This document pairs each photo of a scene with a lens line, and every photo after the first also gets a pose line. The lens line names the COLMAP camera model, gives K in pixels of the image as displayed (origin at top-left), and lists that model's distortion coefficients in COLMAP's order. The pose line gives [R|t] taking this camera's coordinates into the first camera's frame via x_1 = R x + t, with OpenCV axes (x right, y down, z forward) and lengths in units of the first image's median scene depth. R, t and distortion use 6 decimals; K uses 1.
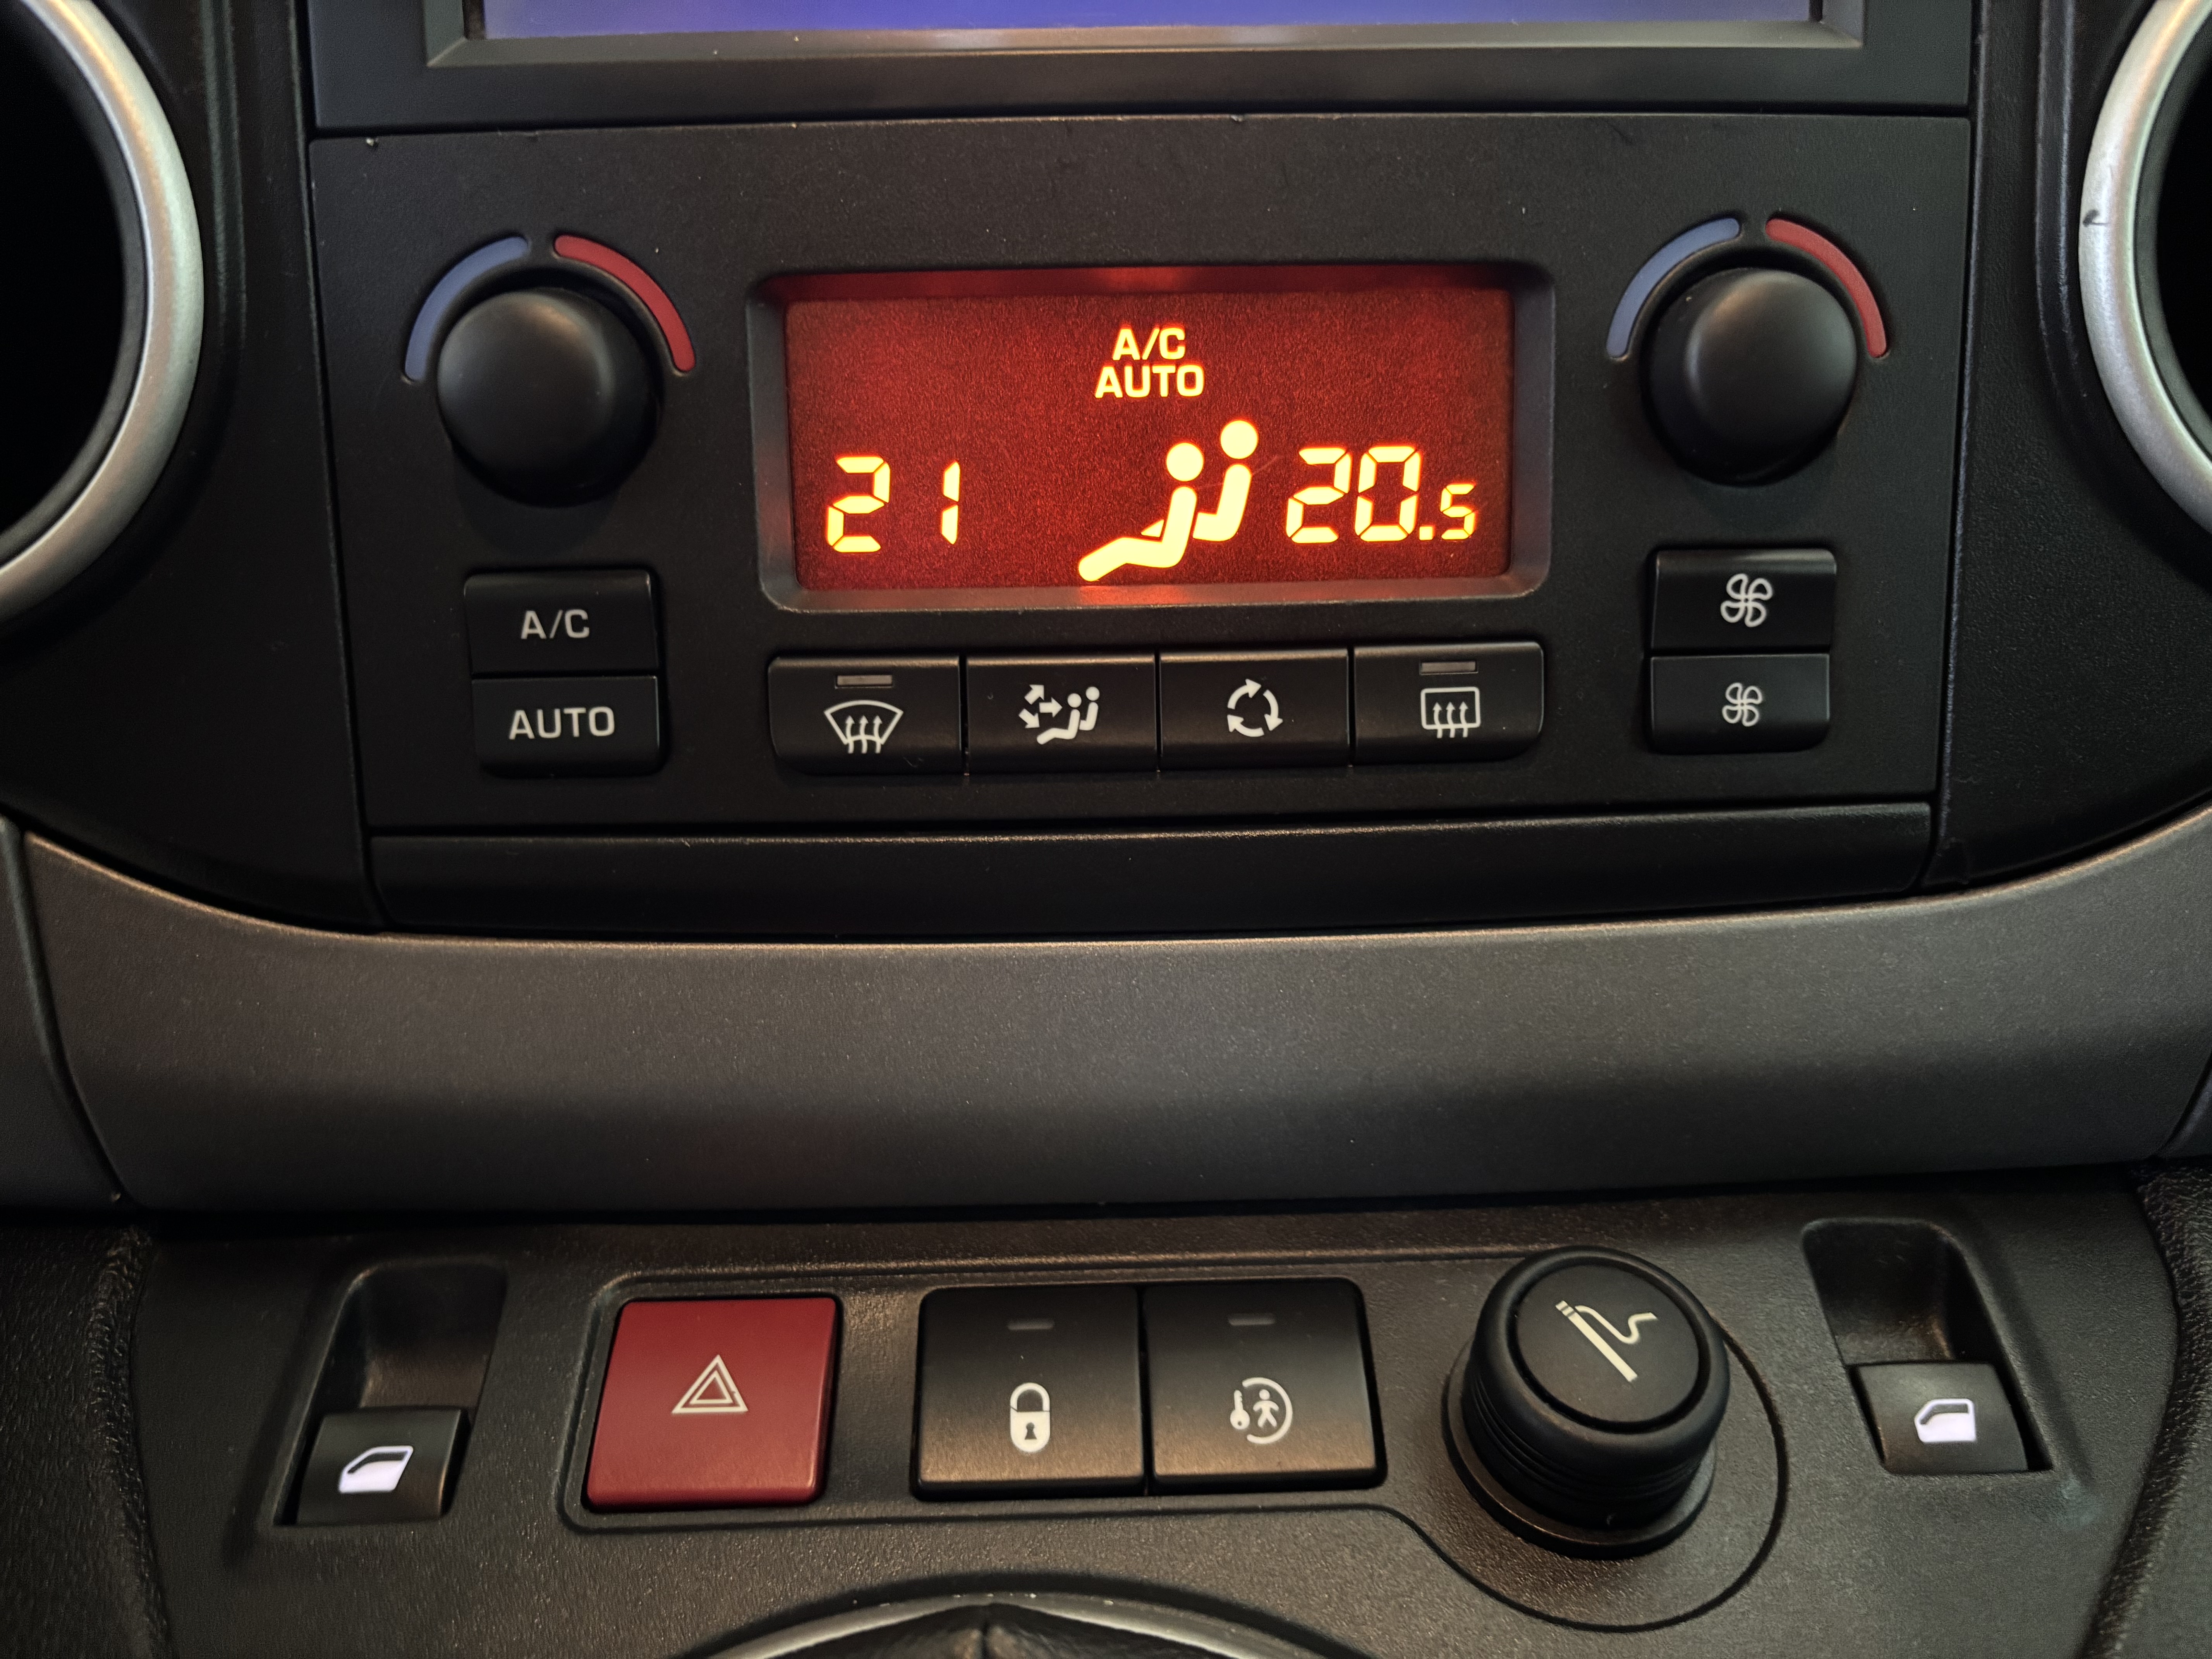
lens RADIAL K [[1744.4, 0, 1106.0], [0, 1744.4, 829.5], [0, 0, 1]] dist [-0.003898, -0.015536]
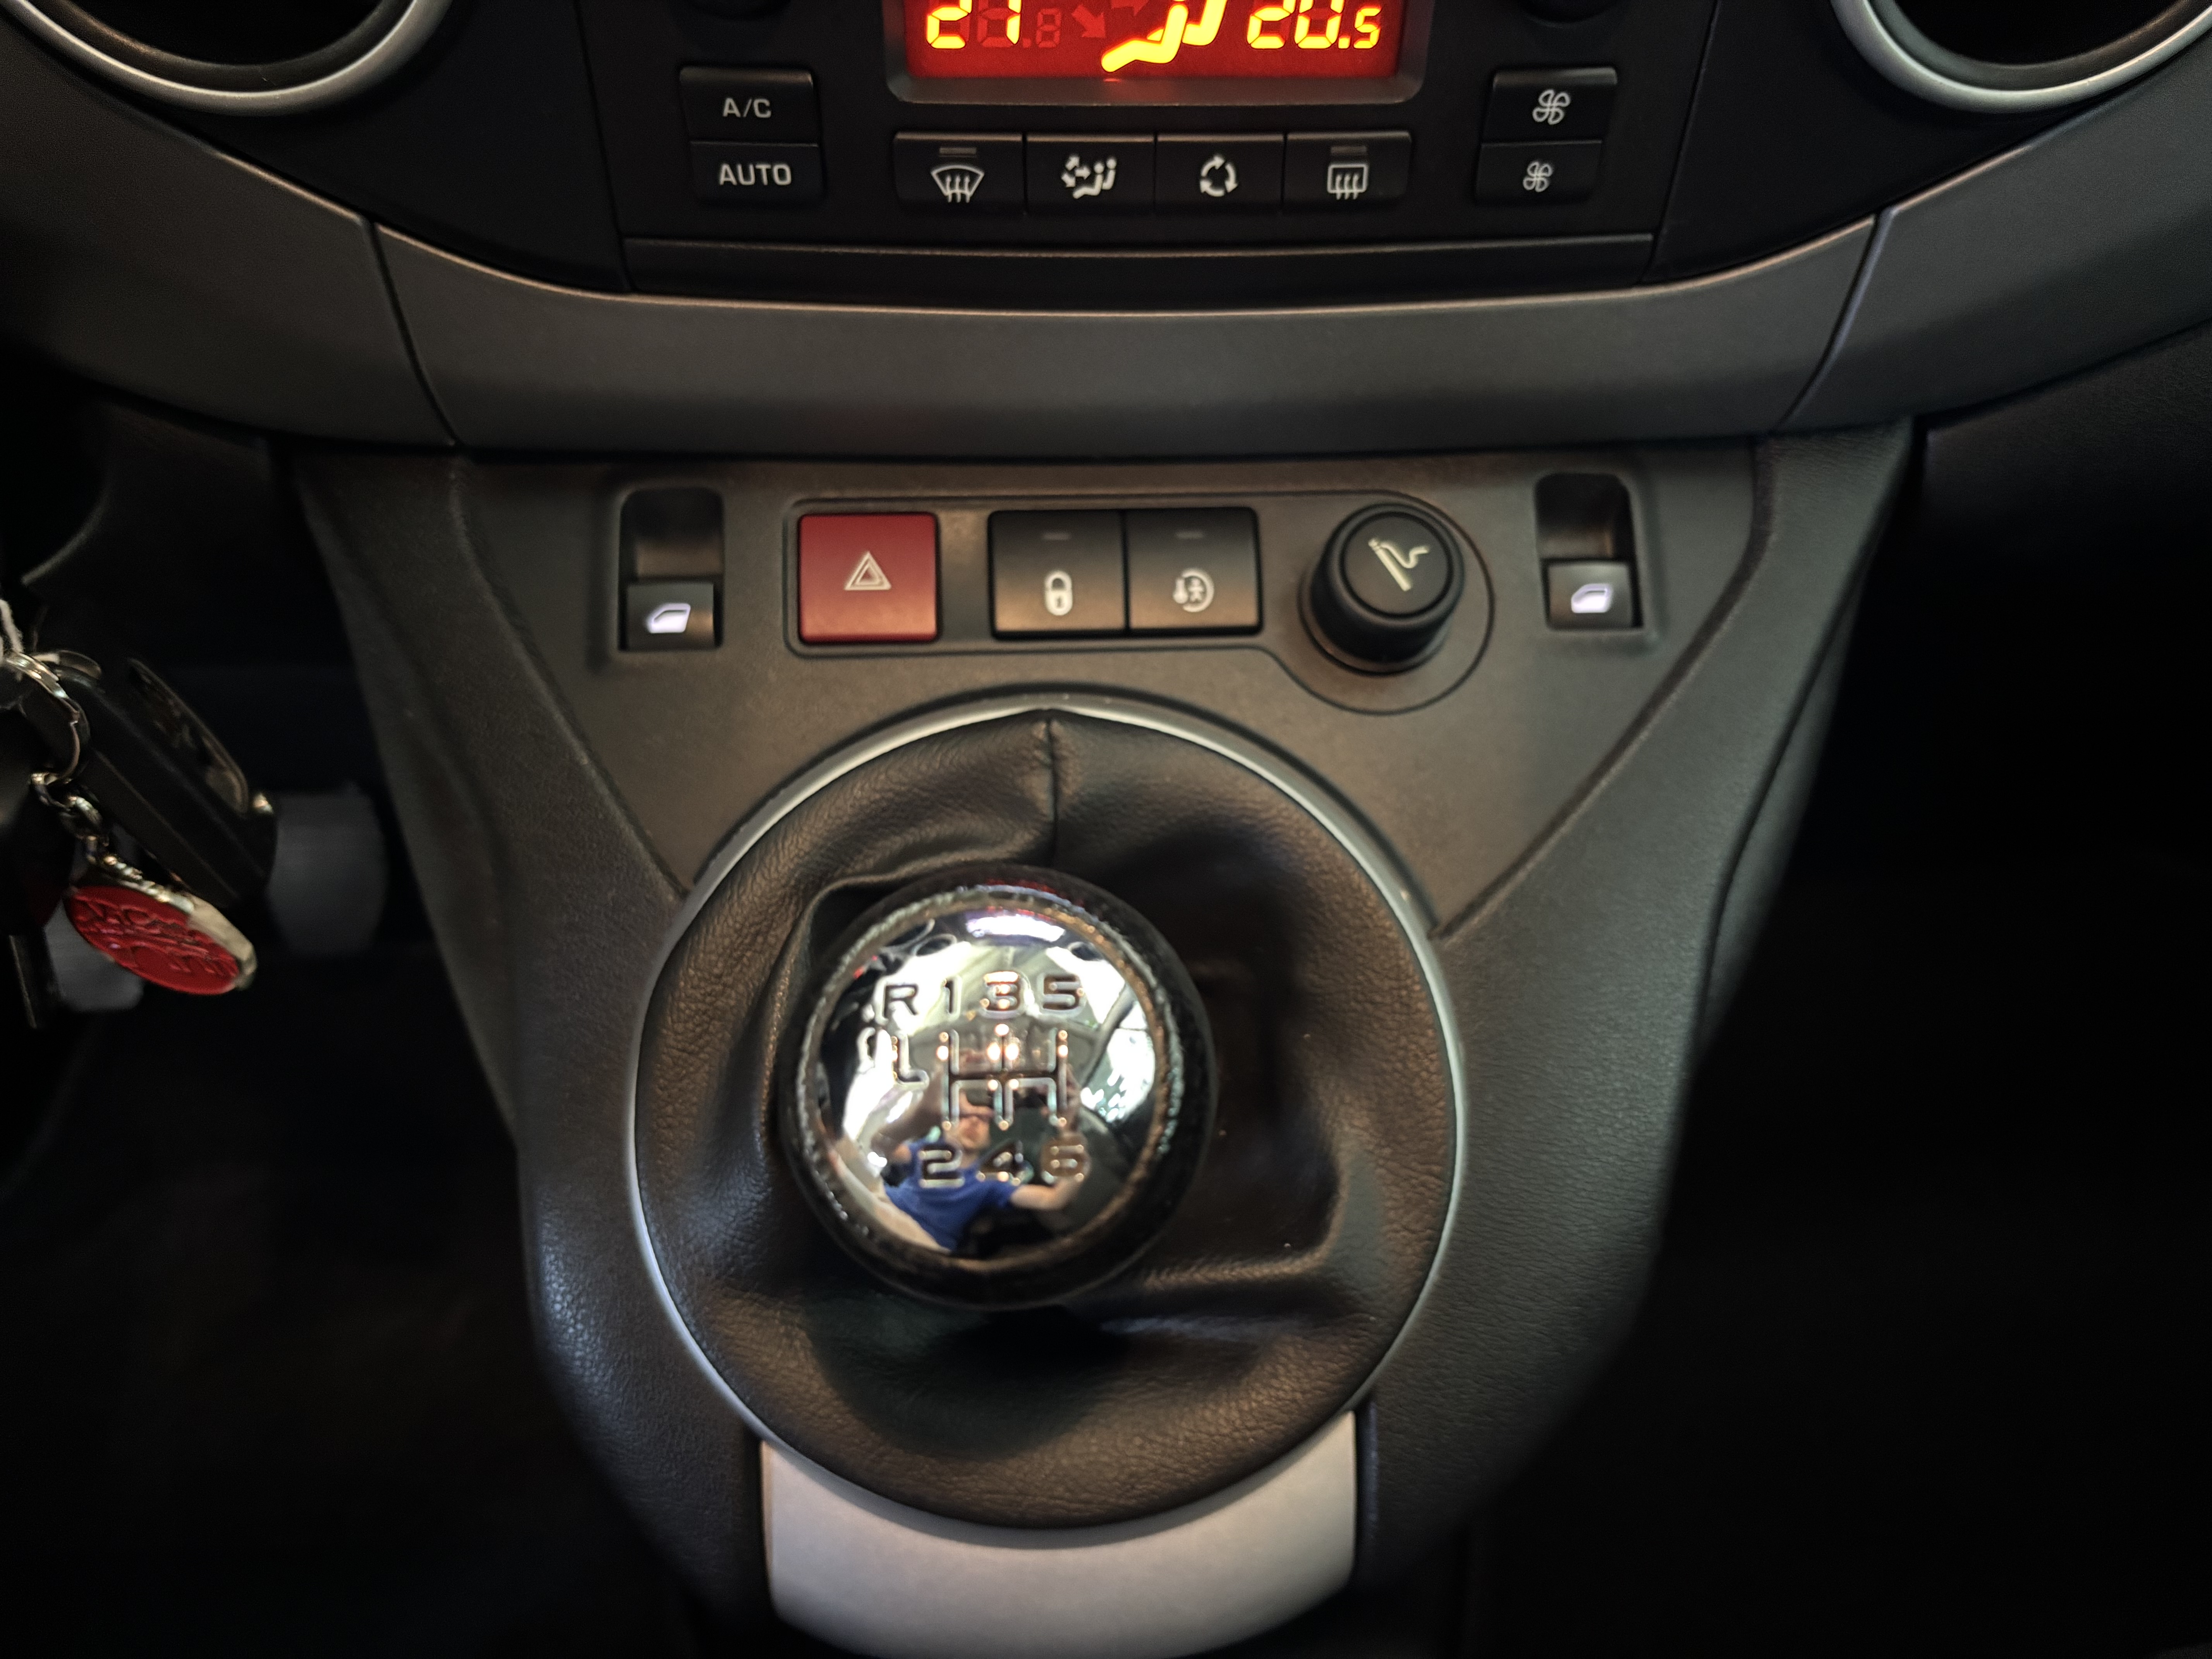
lens RADIAL K [[1705.4, 0, 1109.5], [0, 1705.4, 741.0], [0, 0, 1]] dist [0.037878, -0.006822]
pose [[0.998253, 0.003483, 0.058976, -0.092549], [-0.033365, 0.857067, 0.514123, -0.402163], [-0.048756, -0.515193, 0.855686, -0.508668]]
